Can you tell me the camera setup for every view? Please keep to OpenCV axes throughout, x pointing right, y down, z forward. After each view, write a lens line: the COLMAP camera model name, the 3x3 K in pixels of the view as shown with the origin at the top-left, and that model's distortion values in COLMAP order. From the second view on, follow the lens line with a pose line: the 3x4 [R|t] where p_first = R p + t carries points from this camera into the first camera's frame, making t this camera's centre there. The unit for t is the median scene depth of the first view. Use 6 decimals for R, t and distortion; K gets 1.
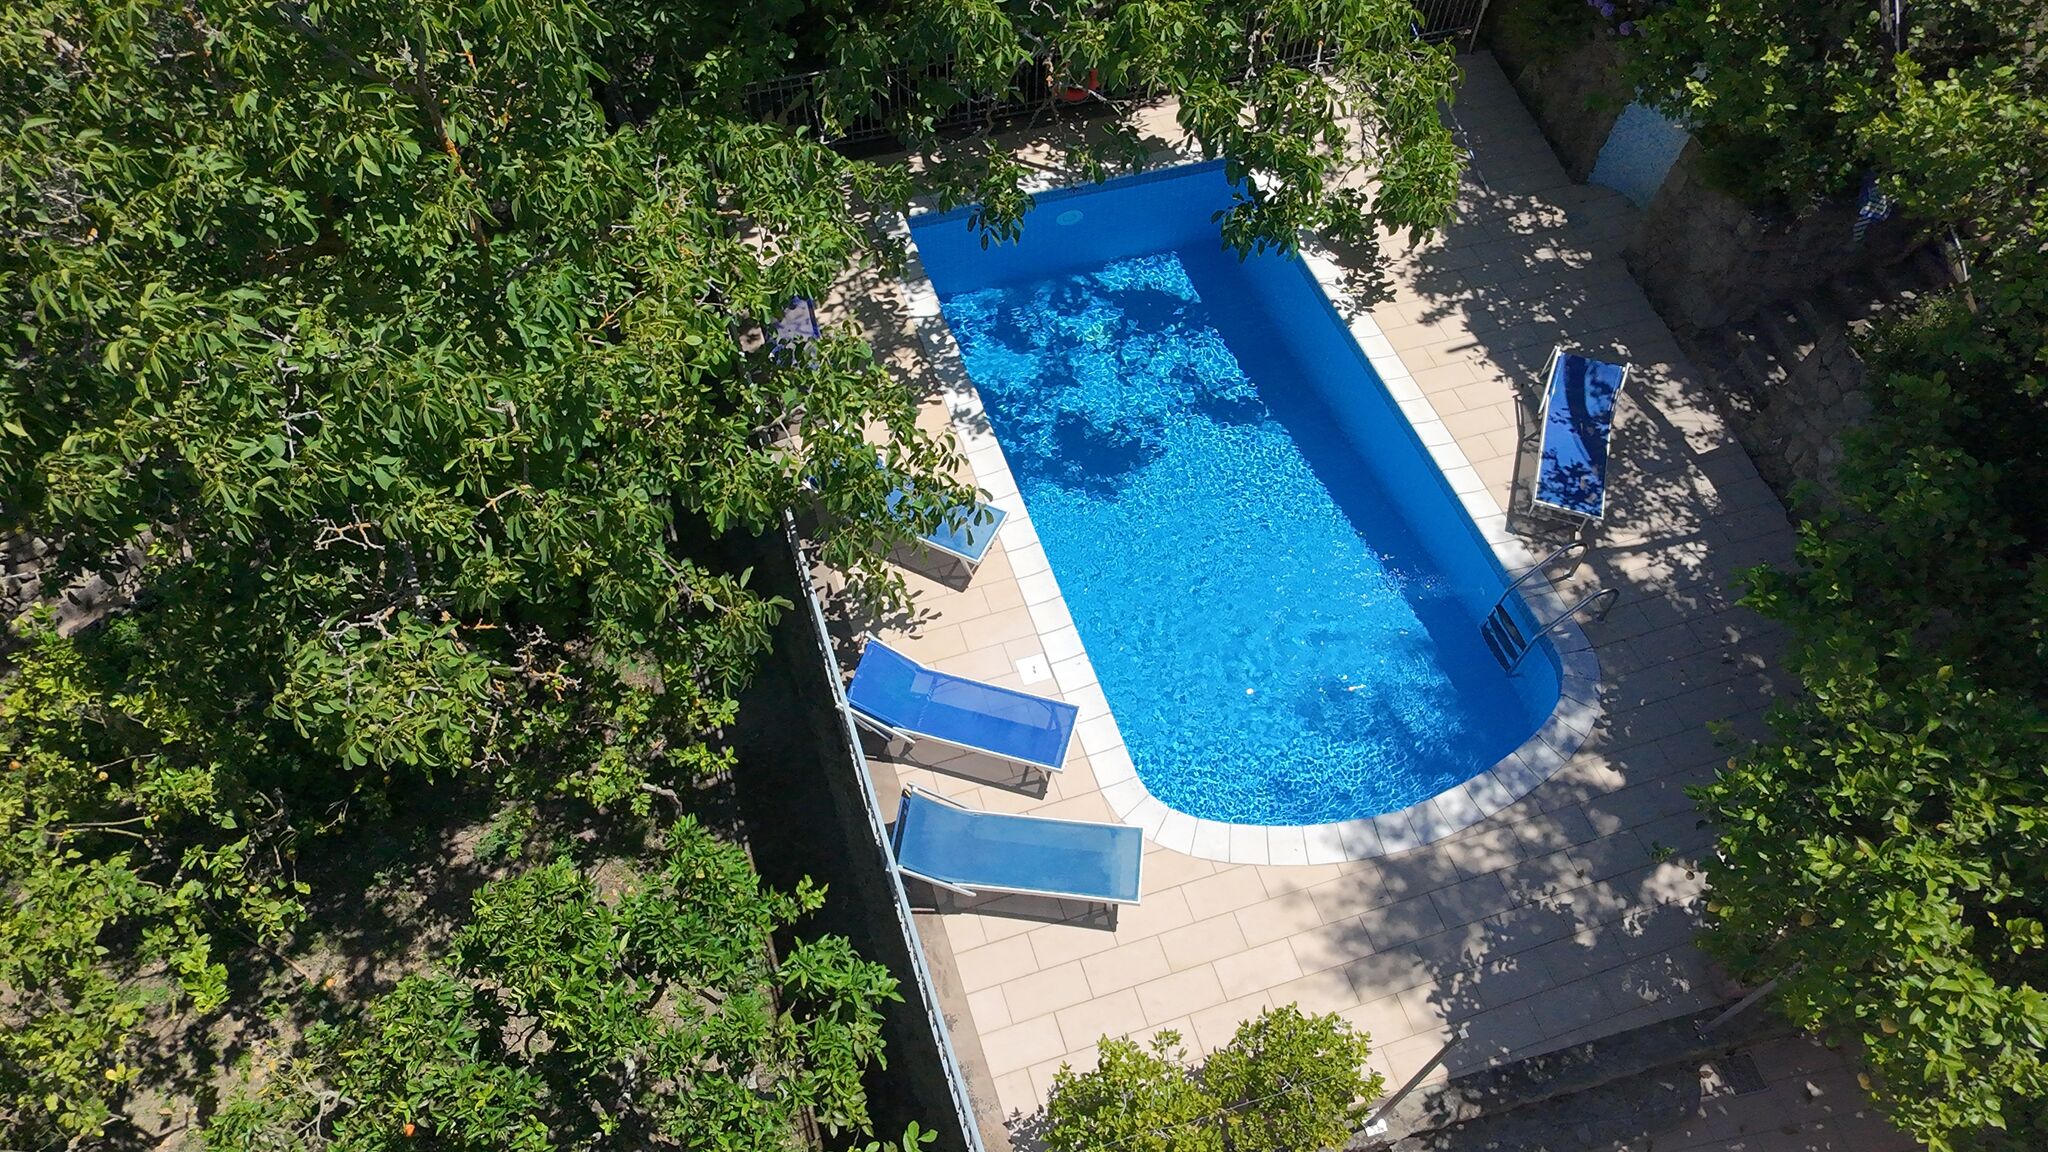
lens RADIAL K [[1300.9, 0, 1017.1], [0, 1300.9, 579.5], [0, 0, 1]] dist [0.001381, -0.003348]
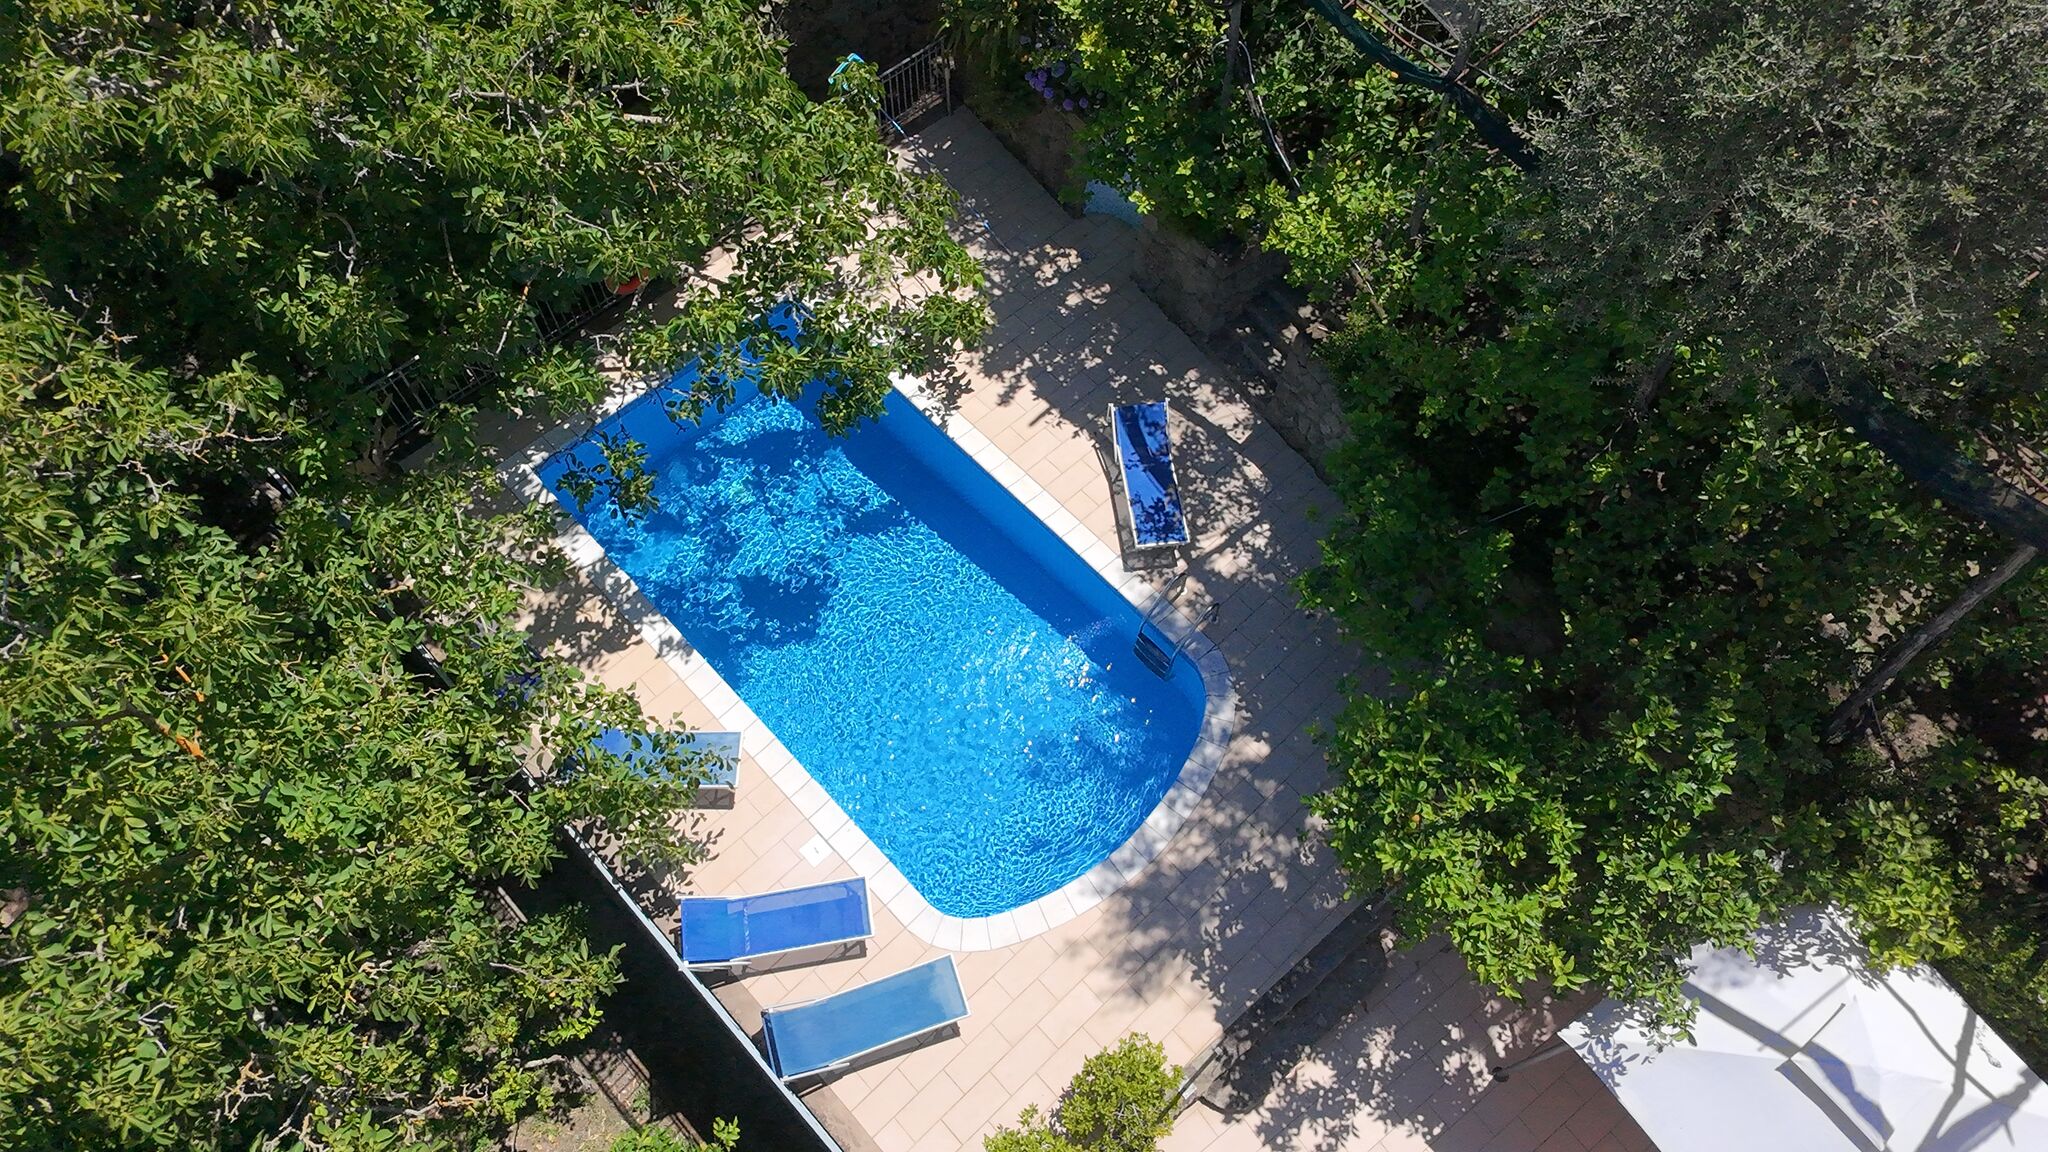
lens RADIAL K [[1300.9, 0, 1017.1], [0, 1300.9, 579.5], [0, 0, 1]] dist [0.001381, -0.003348]
pose [[0.903481, -0.383842, 0.190754, 0.042813], [0.357208, 0.920241, 0.159873, -0.258404], [-0.236905, -0.076304, 0.968532, -0.172120]]
